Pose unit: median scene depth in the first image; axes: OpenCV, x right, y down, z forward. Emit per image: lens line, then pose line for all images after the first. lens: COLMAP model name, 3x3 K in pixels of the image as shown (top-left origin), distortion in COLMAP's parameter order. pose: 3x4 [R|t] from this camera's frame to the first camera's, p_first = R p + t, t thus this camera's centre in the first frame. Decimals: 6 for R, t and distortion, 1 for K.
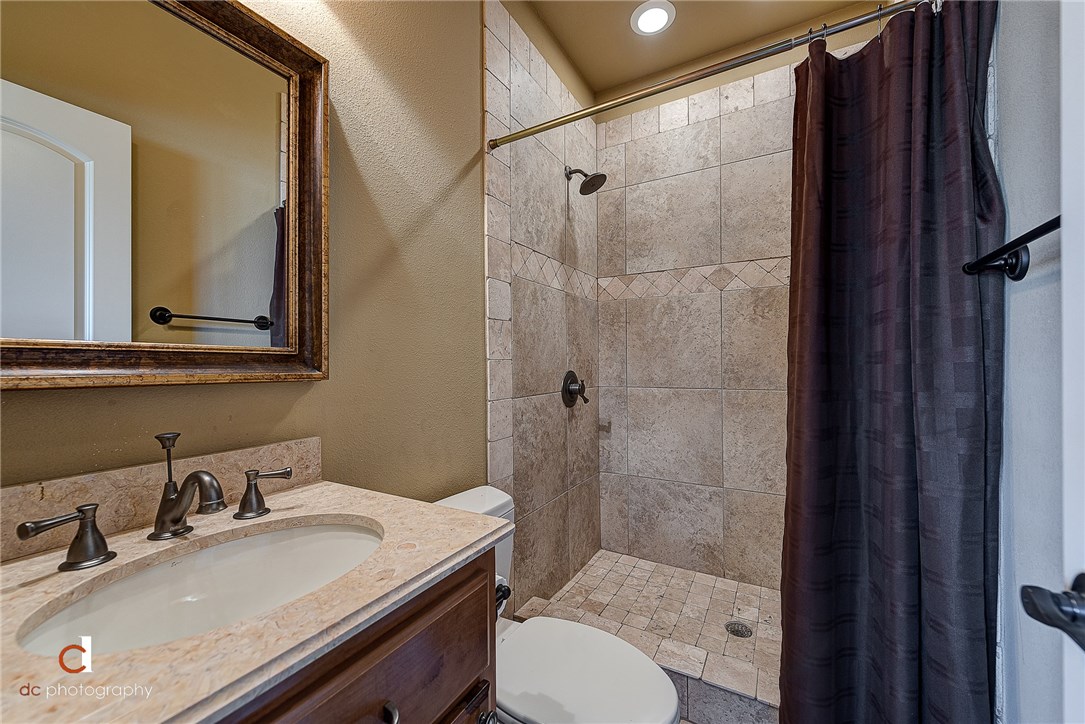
lens RADIAL K [[431.2, 0, 542.5], [0, 431.2, 362.0], [0, 0, 1]] dist [0.001220, -0.000052]
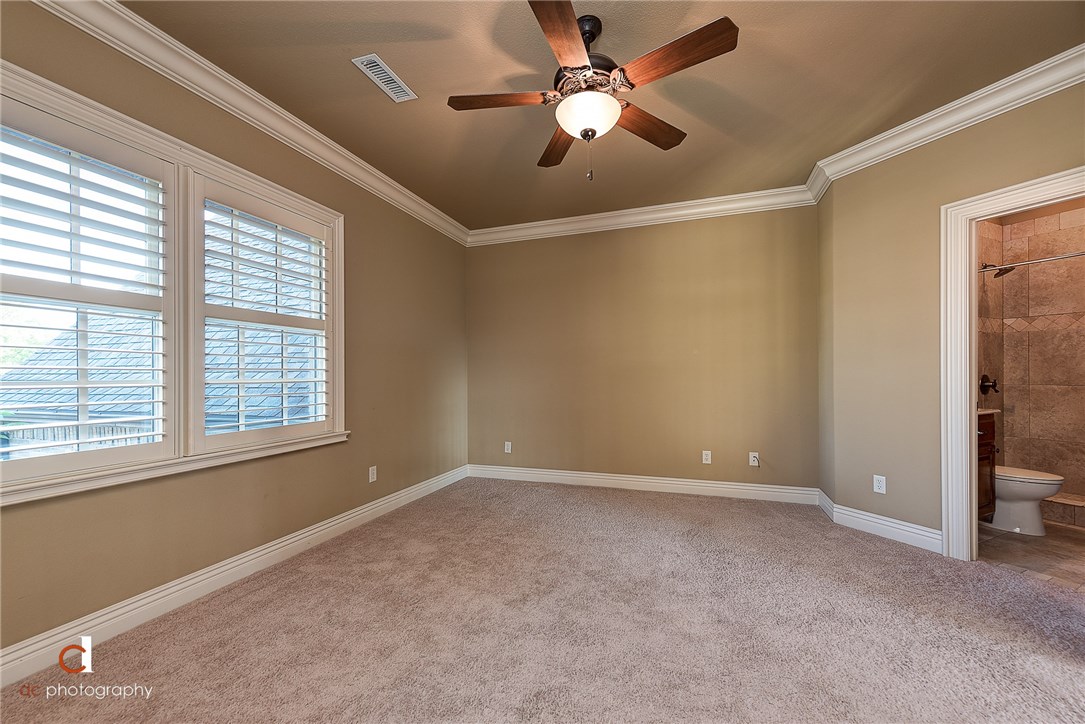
lens RADIAL K [[431.2, 0, 542.5], [0, 431.2, 362.0], [0, 0, 1]] dist [0.001220, -0.000052]
pose [[0.818823, 0.003617, -0.574034, -0.389633], [-0.001314, 0.999989, 0.004426, -0.035278], [0.574044, -0.002869, 0.818819, -1.454610]]
